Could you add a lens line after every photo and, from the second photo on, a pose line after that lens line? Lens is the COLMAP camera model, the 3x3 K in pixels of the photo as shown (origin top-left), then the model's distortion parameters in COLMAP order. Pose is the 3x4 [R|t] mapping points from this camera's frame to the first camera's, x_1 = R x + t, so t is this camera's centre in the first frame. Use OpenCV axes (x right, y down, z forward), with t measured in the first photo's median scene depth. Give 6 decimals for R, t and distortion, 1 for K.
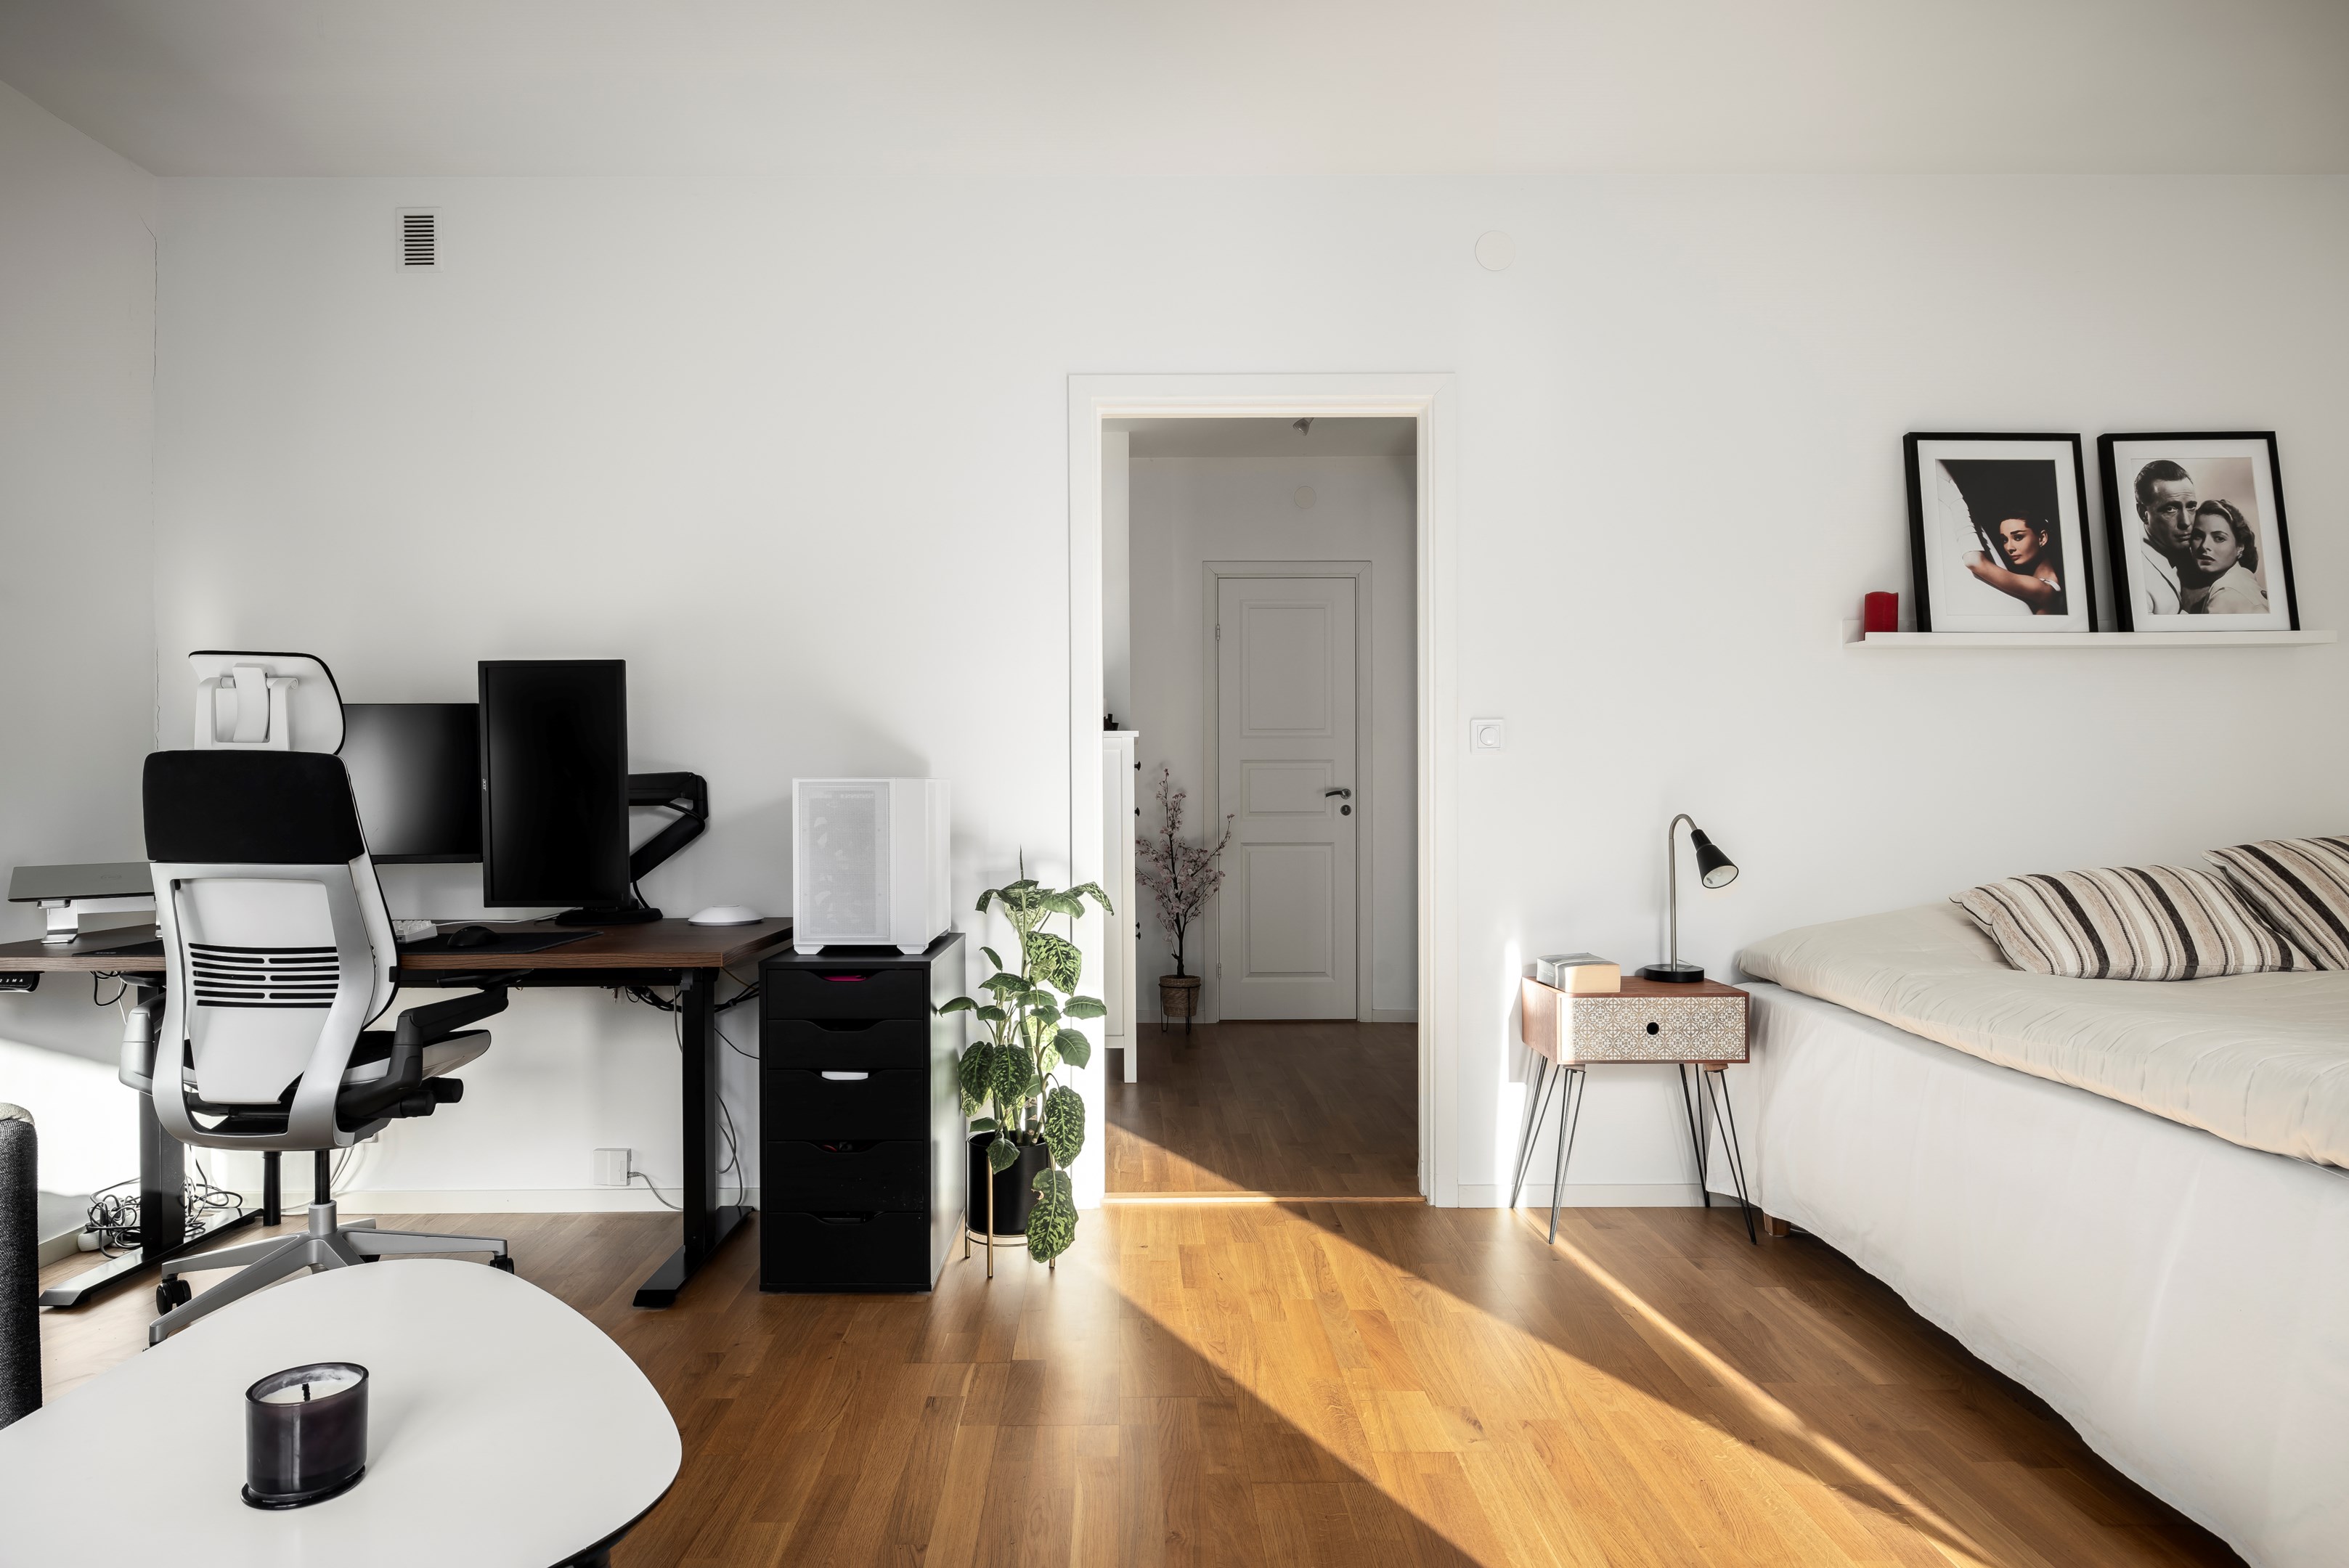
lens RADIAL K [[1397.0, 0, 1160.9], [0, 1397.0, 793.2], [0, 0, 1]] dist [0.005624, -0.000136]
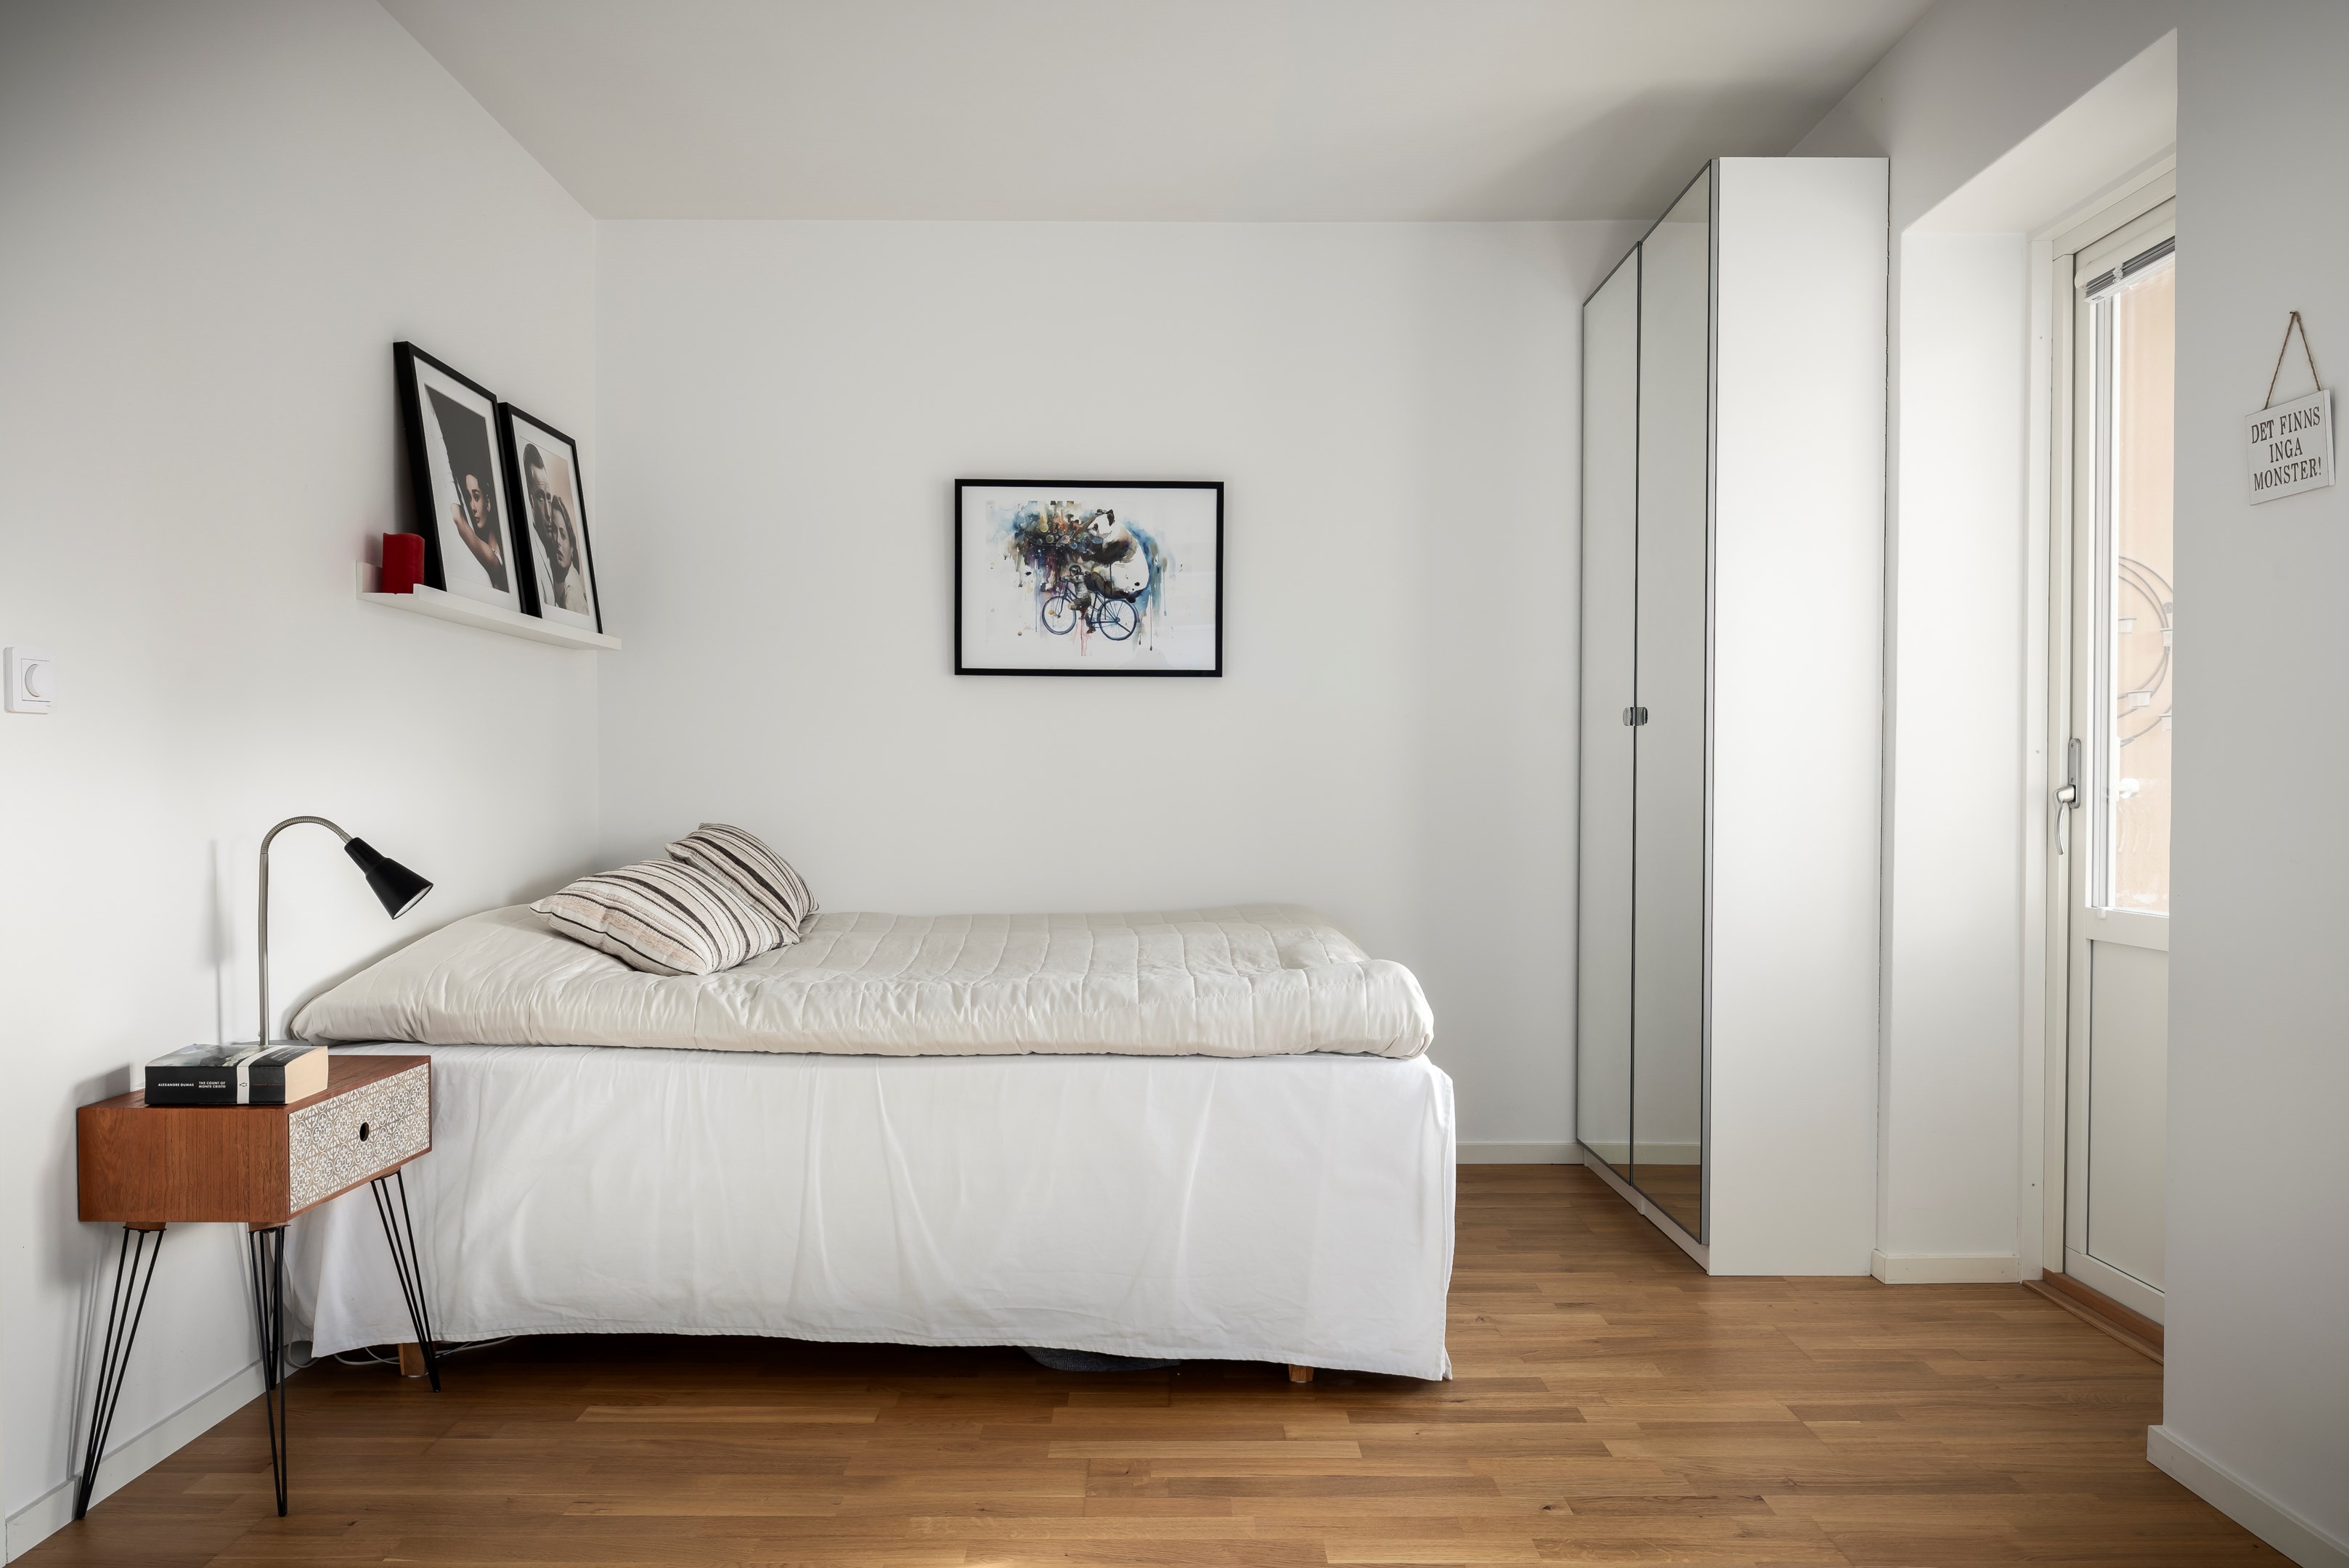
lens RADIAL K [[1607.8, 0, 1109.6], [0, 1607.8, 824.4], [0, 0, 1]] dist [-0.005625, -0.010280]
pose [[0.044338, -0.020370, 0.998809, -0.413946], [-0.003392, 0.999783, 0.020541, 0.000566], [-0.999011, -0.004299, 0.044259, 0.605859]]
